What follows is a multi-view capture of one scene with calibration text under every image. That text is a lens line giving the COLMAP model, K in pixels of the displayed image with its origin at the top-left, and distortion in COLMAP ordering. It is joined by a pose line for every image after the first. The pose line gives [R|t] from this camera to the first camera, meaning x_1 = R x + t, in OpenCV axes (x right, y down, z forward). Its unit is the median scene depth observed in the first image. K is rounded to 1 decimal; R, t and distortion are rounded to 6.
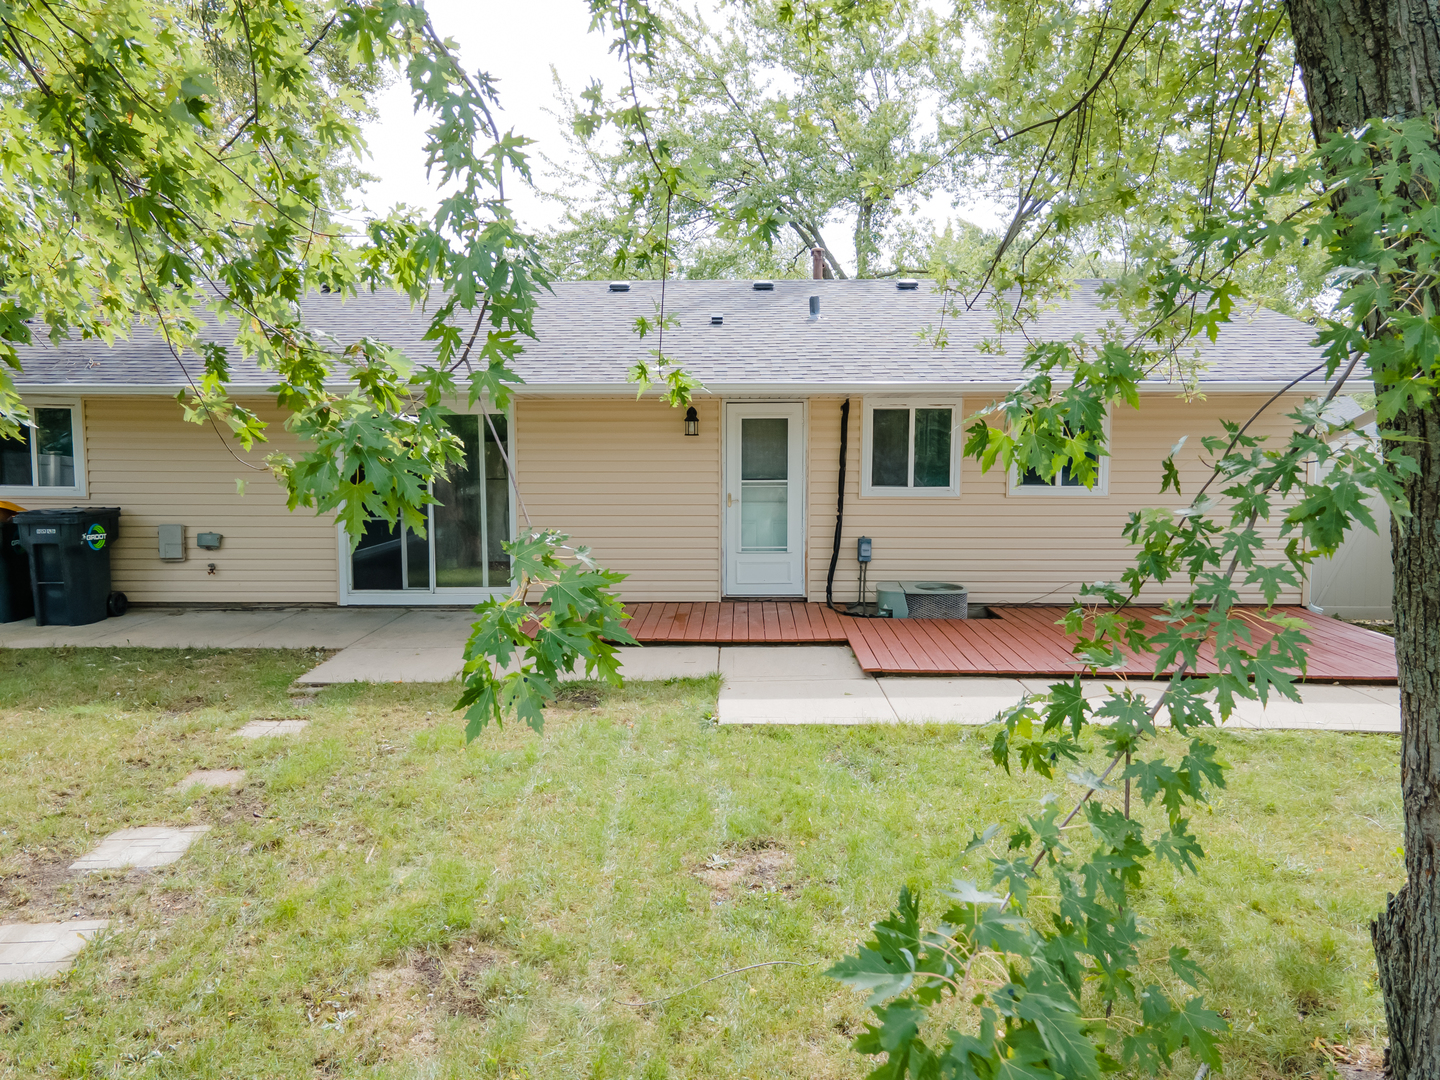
lens RADIAL K [[1072.4, 0, 716.7], [0, 1072.4, 542.0], [0, 0, 1]] dist [0.015756, 0.046557]
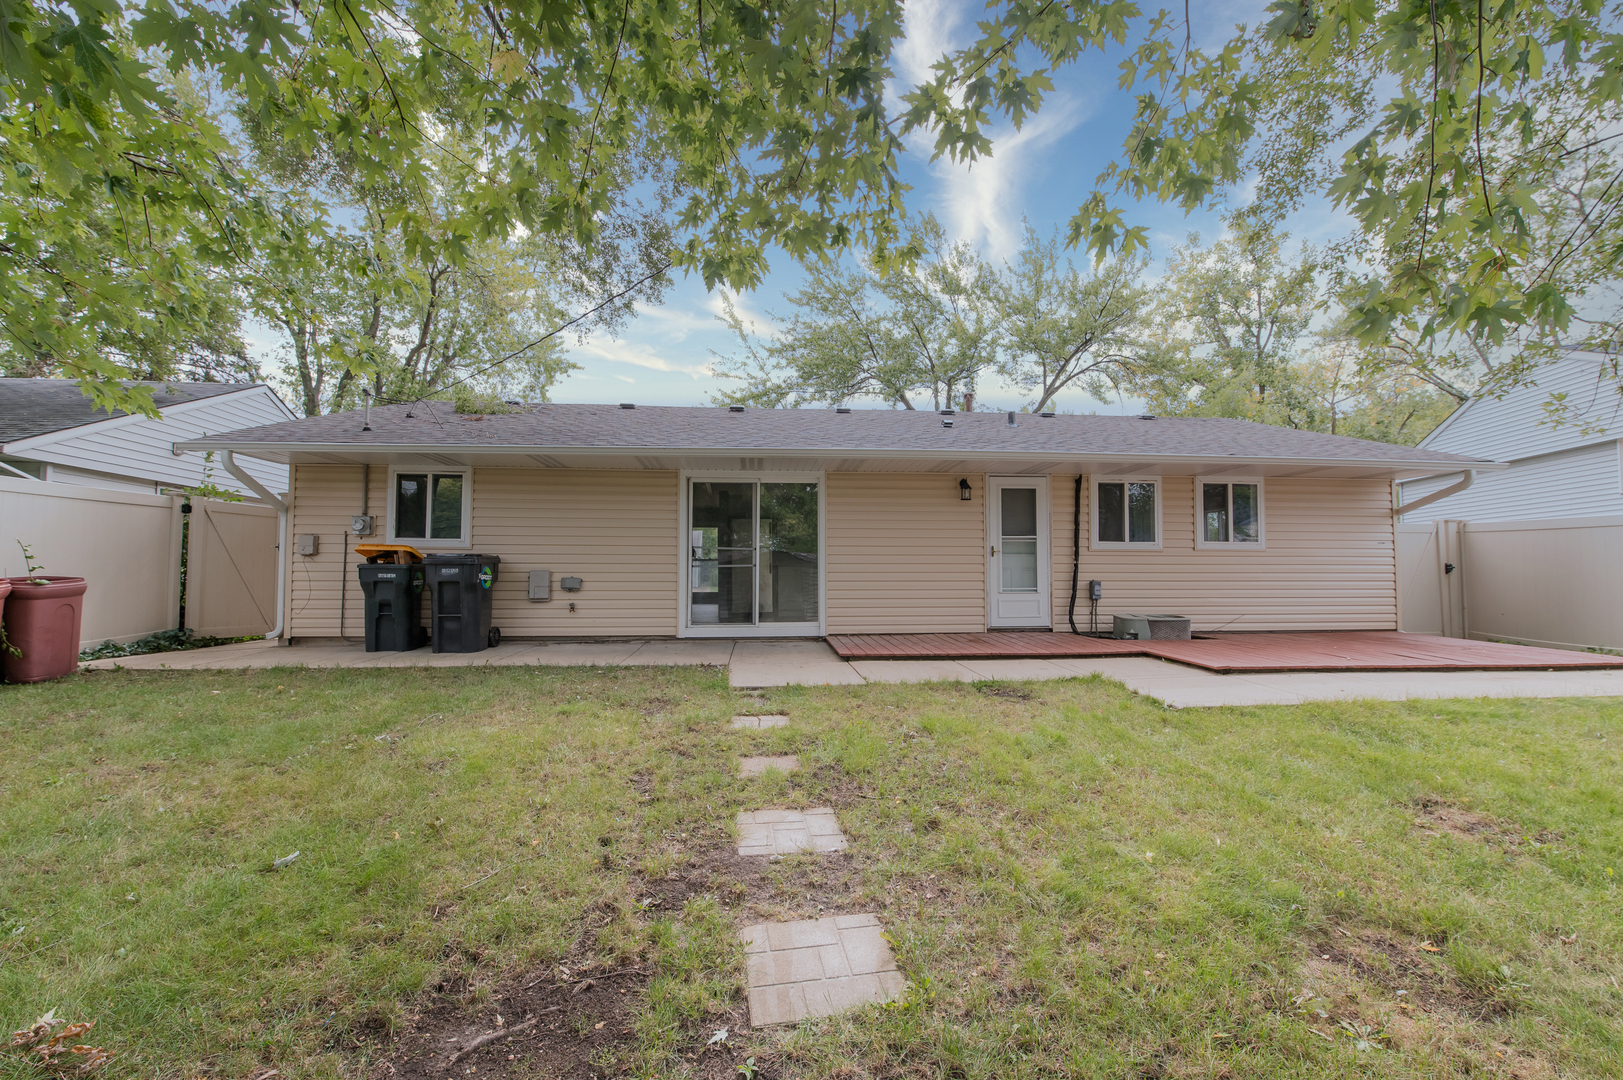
lens RADIAL K [[706.5, 0, 816.6], [0, 706.5, 537.6], [0, 0, 1]] dist [-0.003009, -0.001323]
pose [[0.993373, 0.007479, 0.114693, -0.295318], [0.008899, 0.989880, -0.141630, 0.062433], [-0.114592, 0.141712, 0.983253, 0.194478]]
